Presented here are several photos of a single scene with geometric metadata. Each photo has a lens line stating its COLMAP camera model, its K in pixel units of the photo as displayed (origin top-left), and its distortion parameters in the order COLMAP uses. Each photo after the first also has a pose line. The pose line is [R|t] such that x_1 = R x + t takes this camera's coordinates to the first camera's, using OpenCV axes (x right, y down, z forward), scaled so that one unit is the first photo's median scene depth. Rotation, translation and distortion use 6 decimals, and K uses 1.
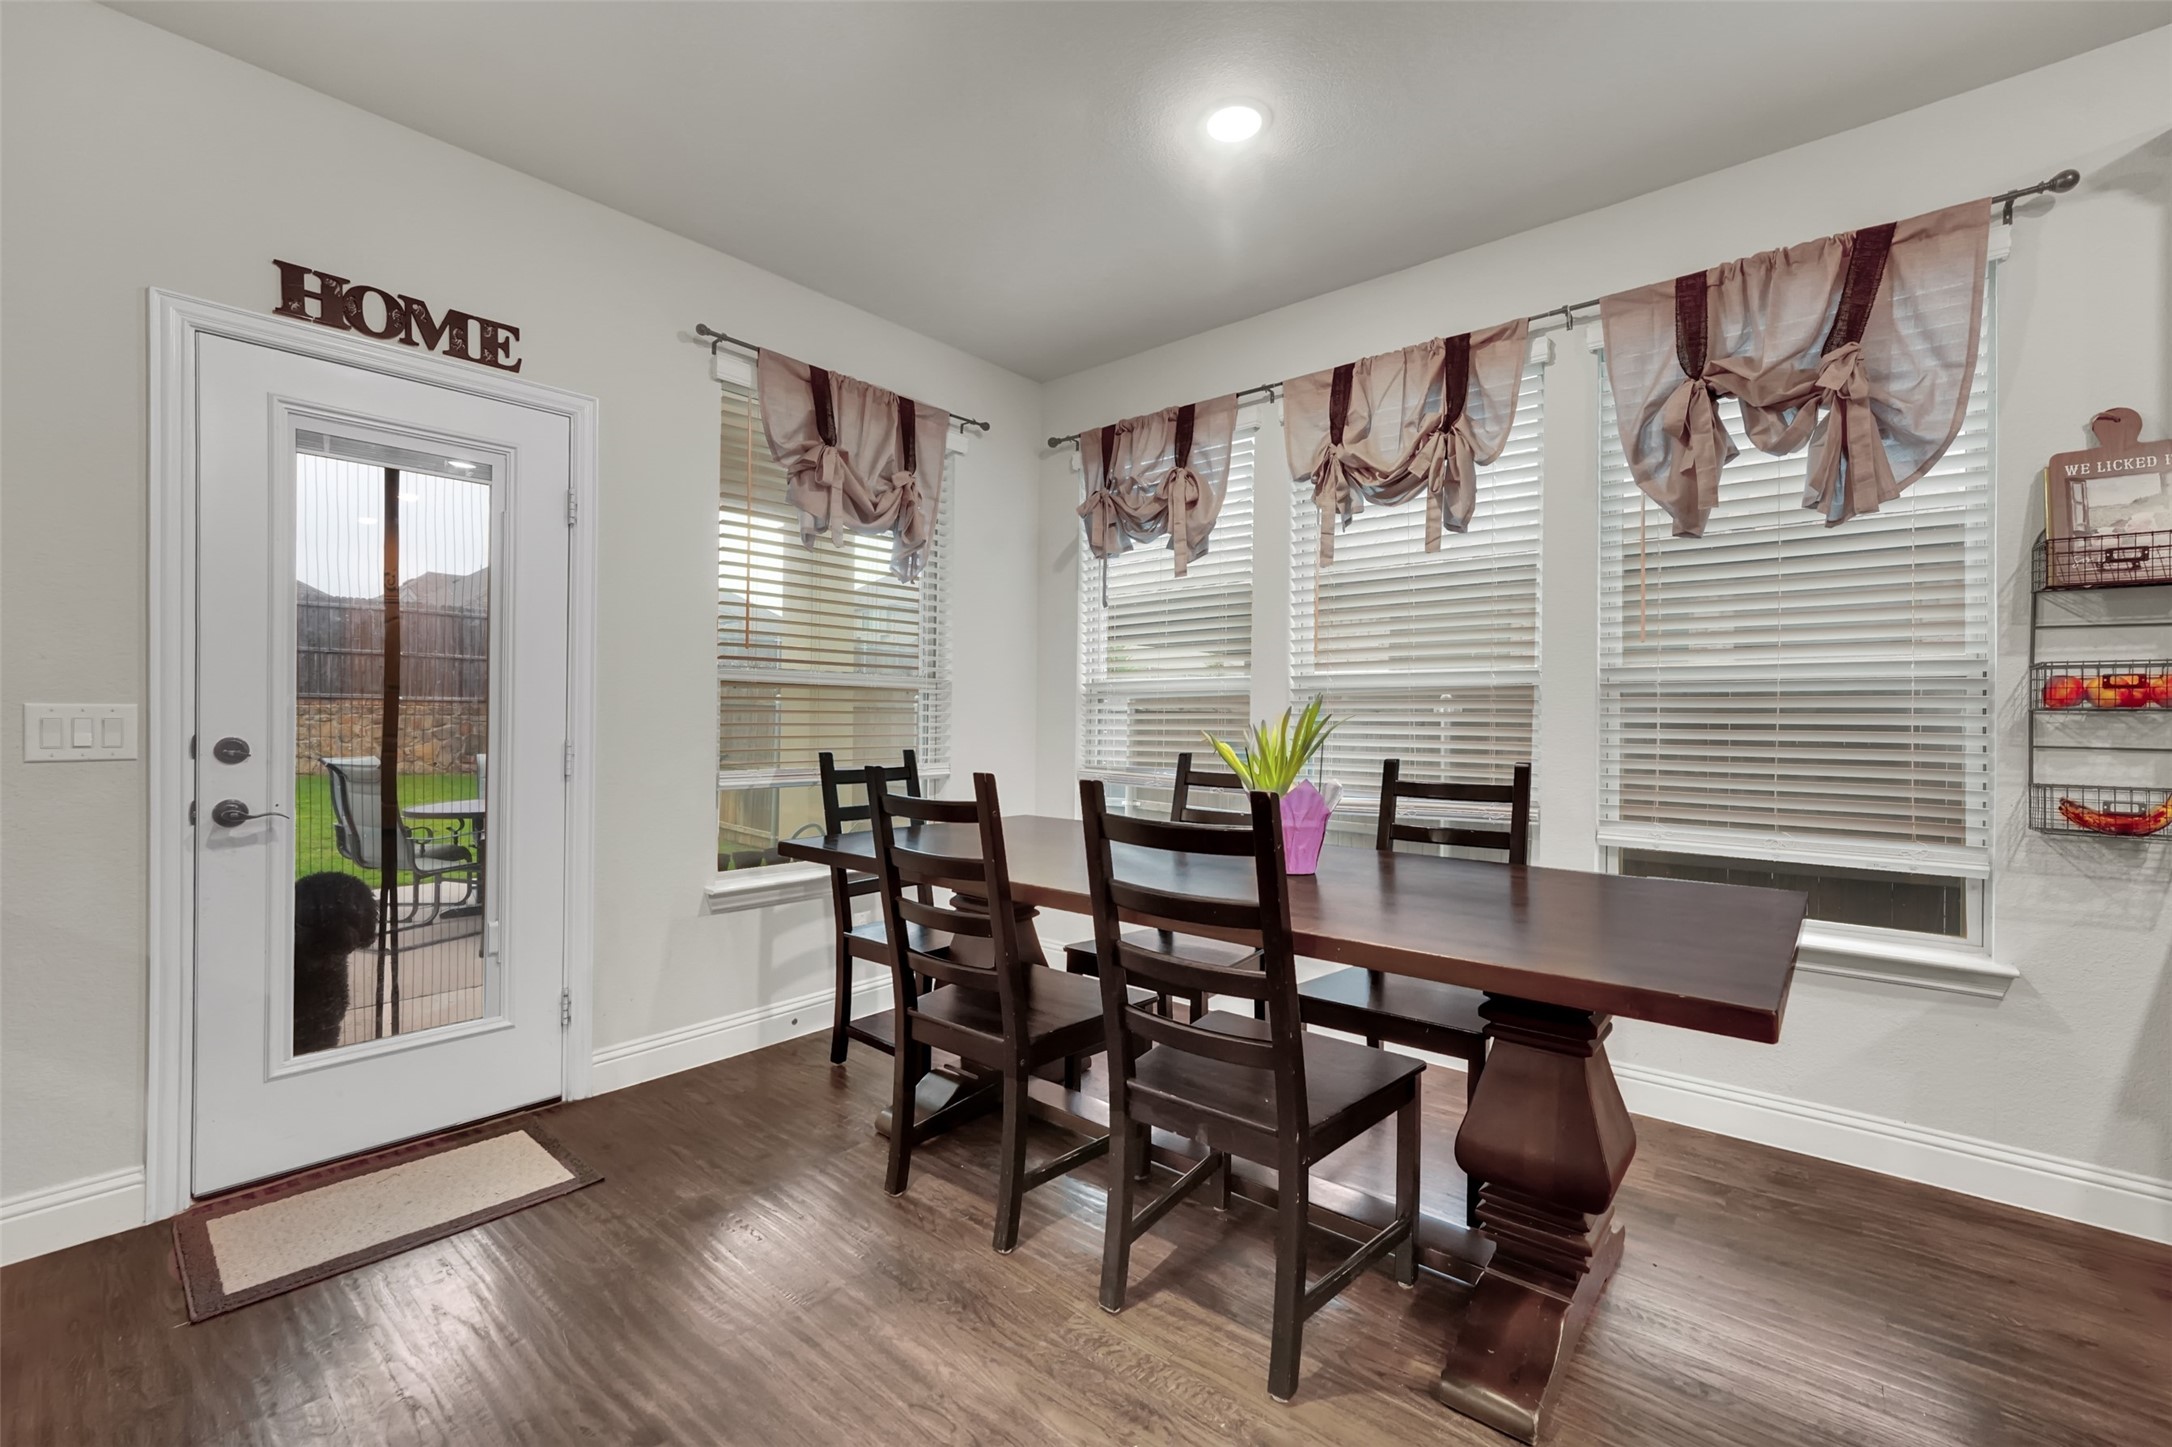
lens RADIAL K [[902.9, 0, 1079.5], [0, 902.9, 712.8], [0, 0, 1]] dist [-0.019821, 0.000624]
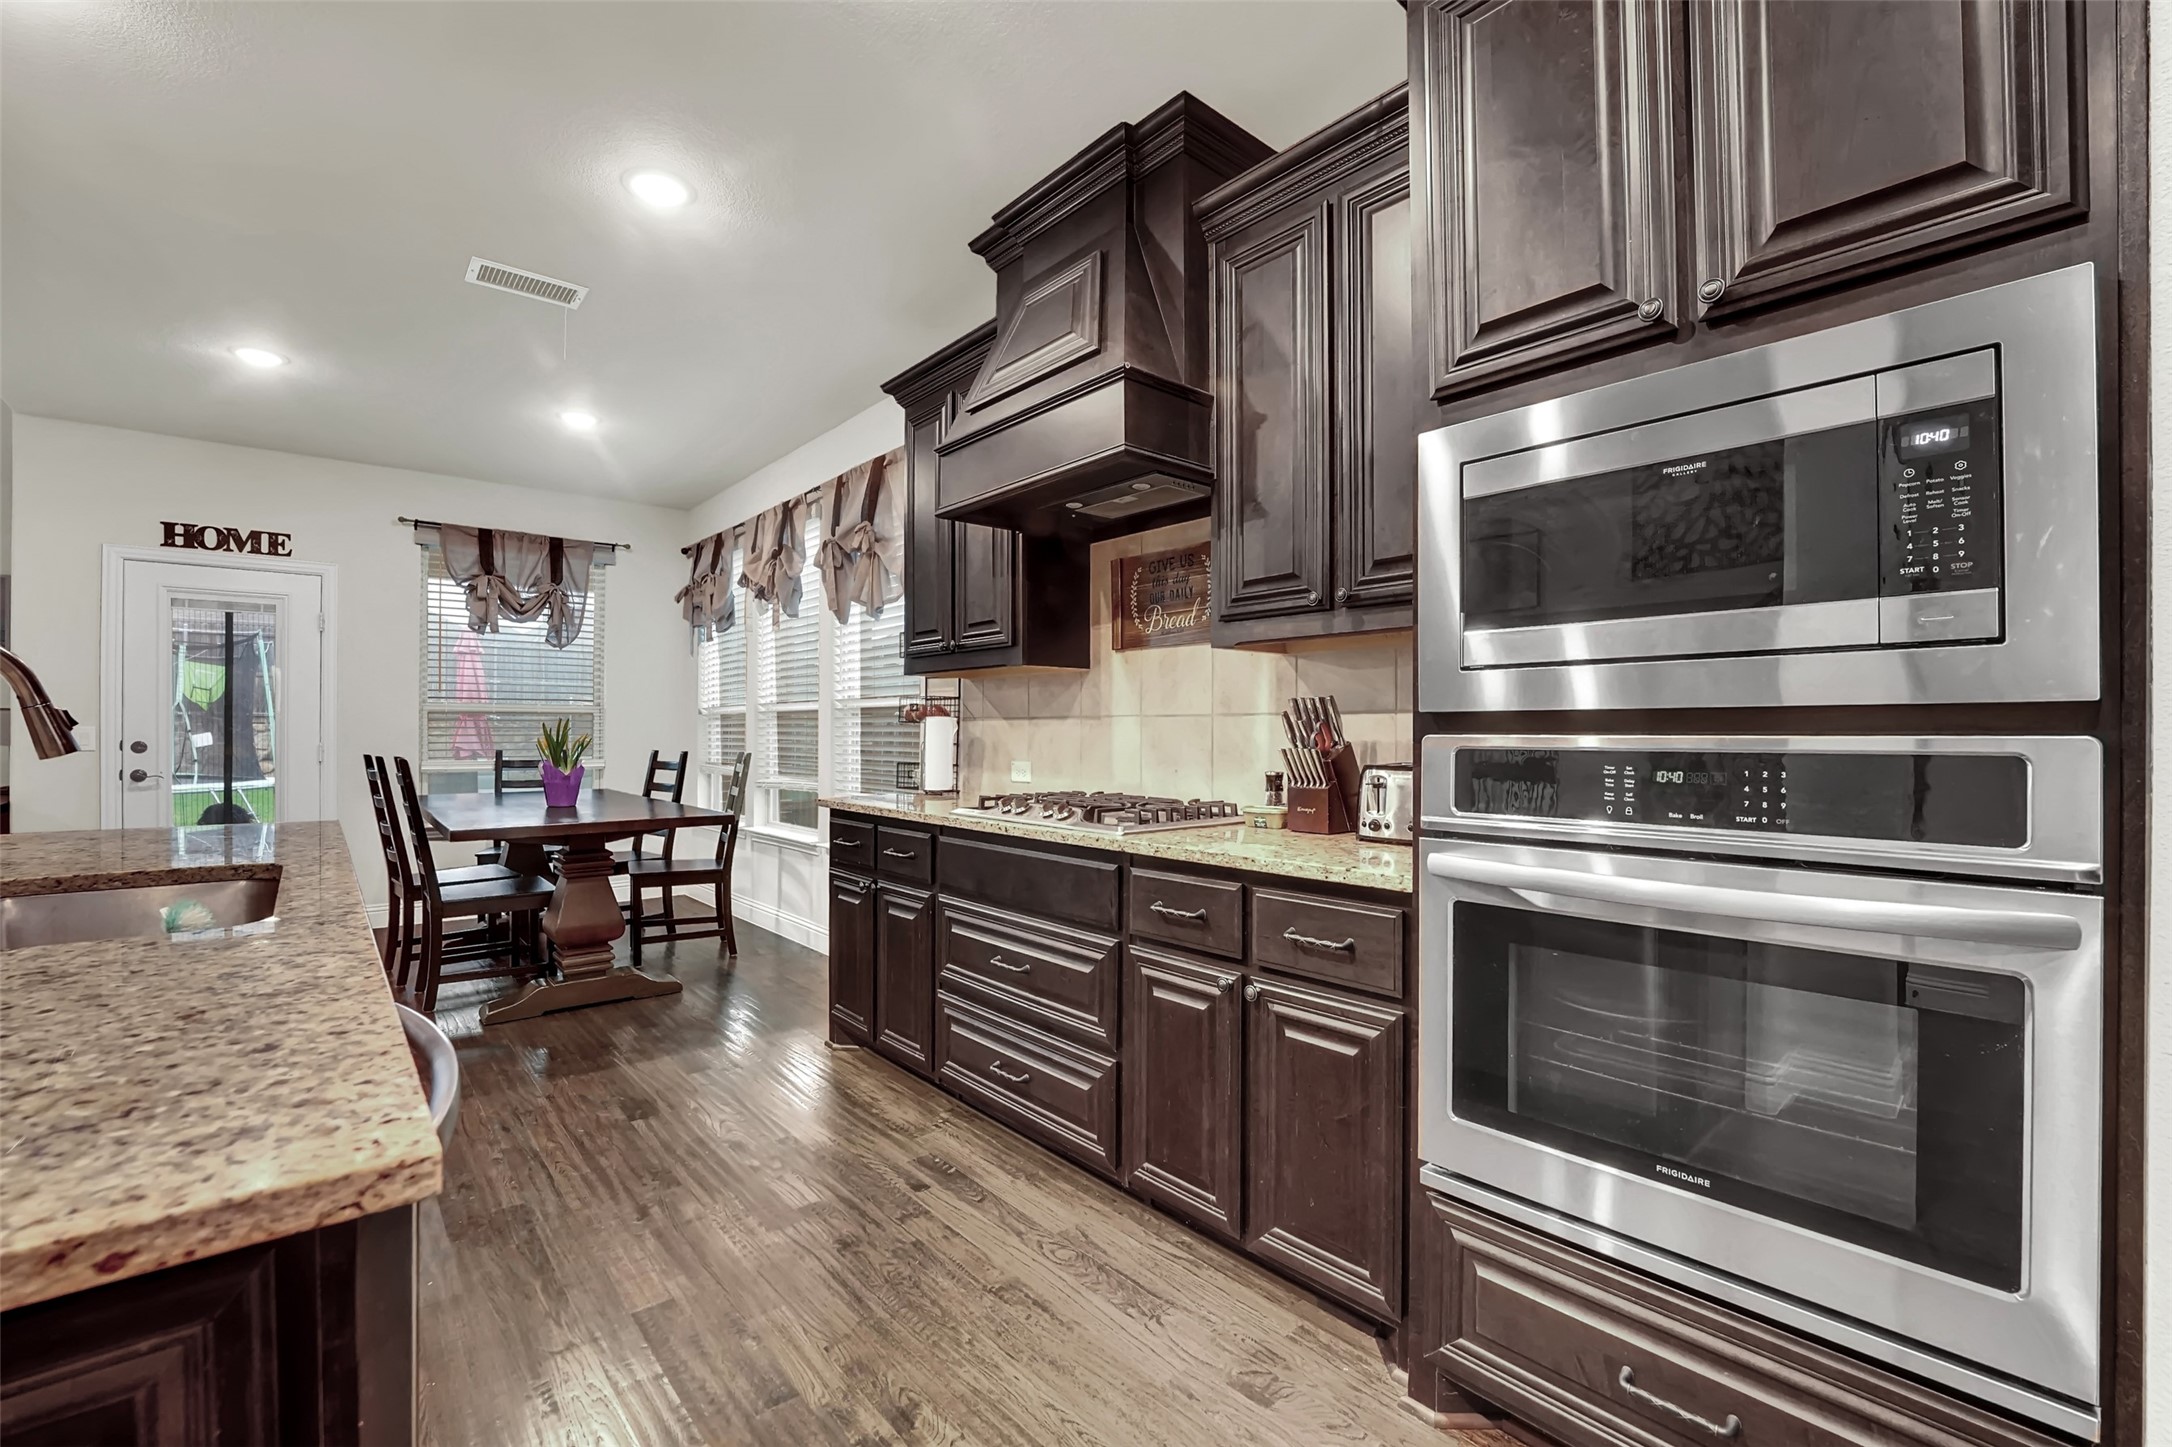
lens RADIAL K [[902.9, 0, 1060.3], [0, 902.9, 709.4], [0, 0, 1]] dist [-0.019821, 0.000624]
pose [[0.984714, -0.005582, -0.174087, 1.482987], [0.003250, 0.999901, -0.013680, -0.012264], [0.174146, 0.012905, 0.984635, -0.676689]]
